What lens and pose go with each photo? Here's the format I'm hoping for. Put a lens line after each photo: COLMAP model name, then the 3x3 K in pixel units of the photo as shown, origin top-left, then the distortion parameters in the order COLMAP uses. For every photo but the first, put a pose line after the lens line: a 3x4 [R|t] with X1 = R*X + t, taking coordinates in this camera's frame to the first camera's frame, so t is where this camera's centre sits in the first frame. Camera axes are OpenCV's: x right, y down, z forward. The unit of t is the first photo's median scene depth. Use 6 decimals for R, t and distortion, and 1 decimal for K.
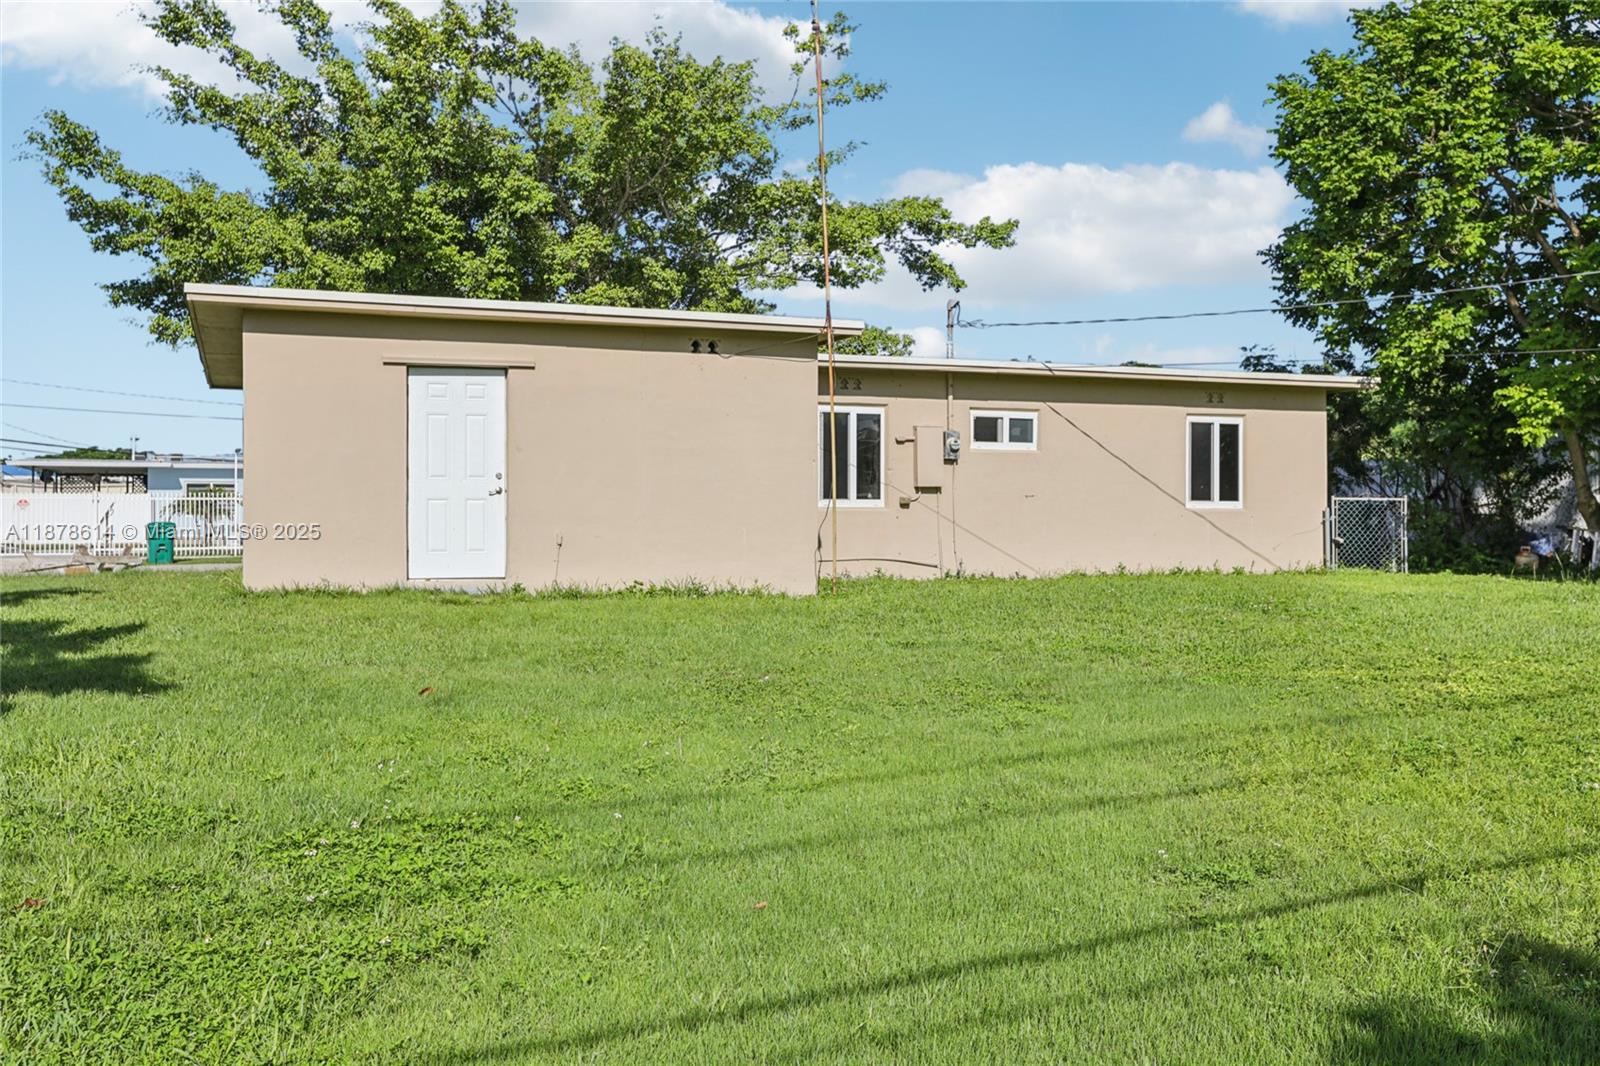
lens RADIAL K [[1486.1, 0, 800.0], [0, 1486.1, 533.0], [0, 0, 1]] dist [-0.007446, -0.010293]
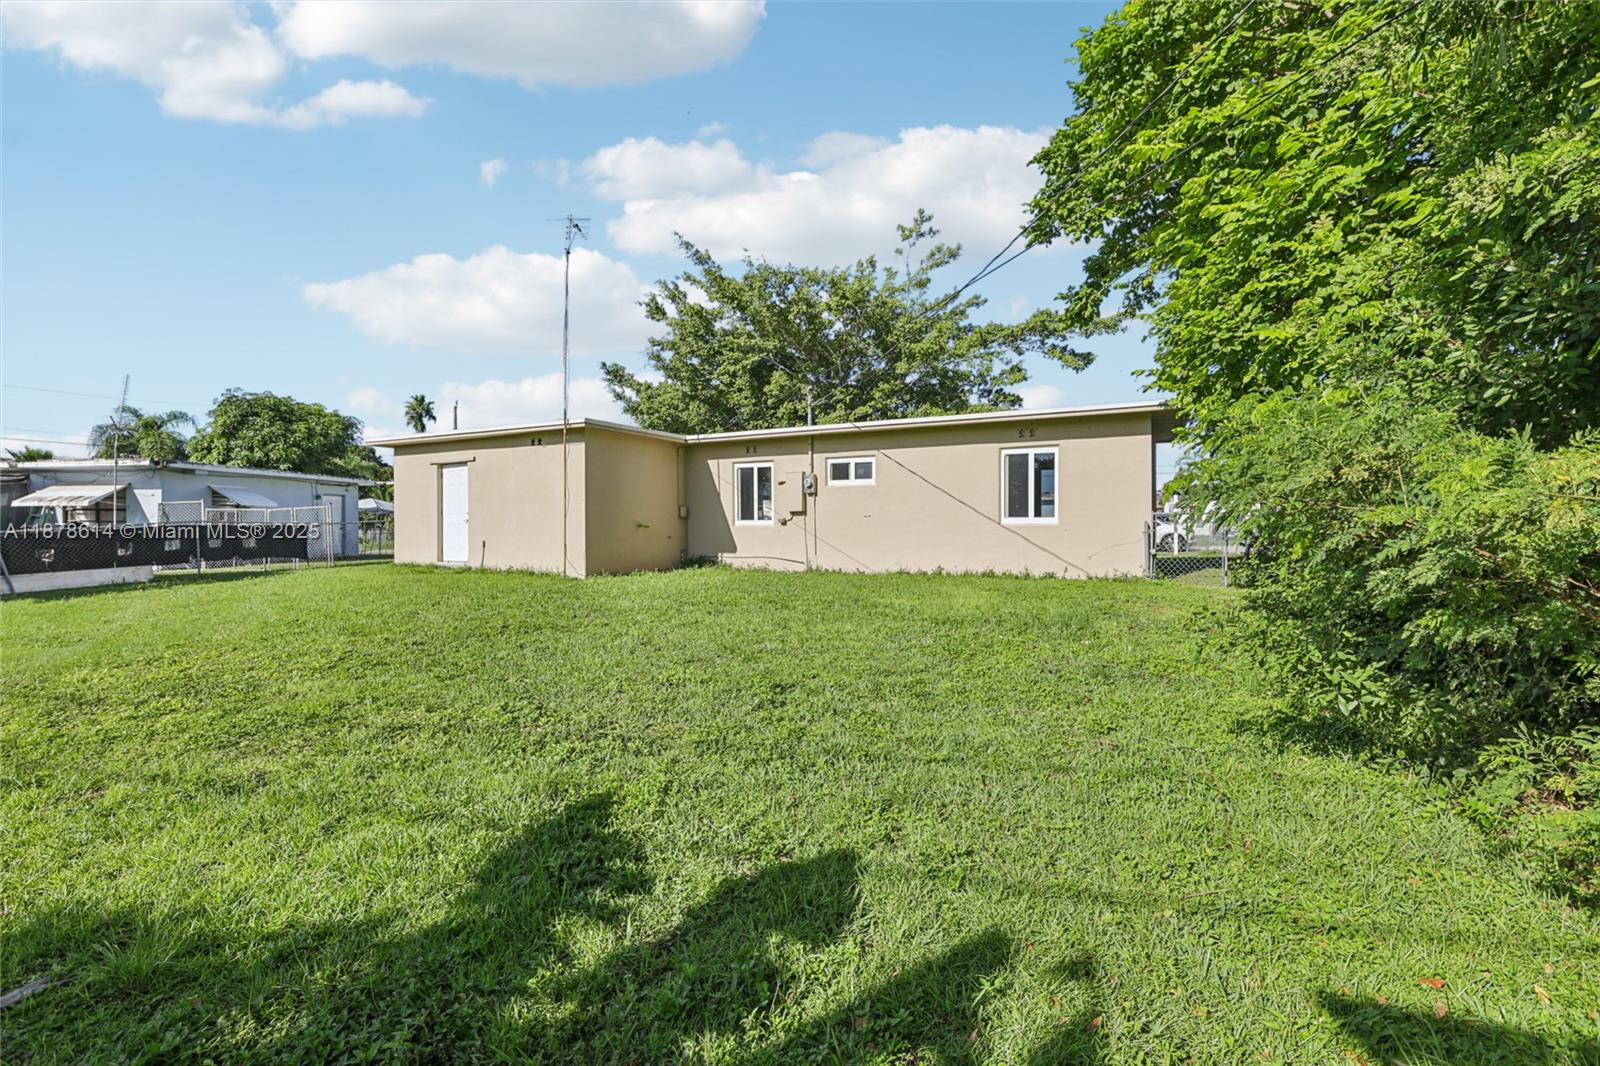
lens RADIAL K [[711.6, 0, 799.8], [0, 711.6, 534.8], [0, 0, 1]] dist [-0.002589, 0.000117]
pose [[0.668708, 0.006820, -0.743494, 0.667330], [-0.000876, 0.999964, 0.008385, -0.013514], [0.743524, -0.004956, 0.668690, 0.528002]]
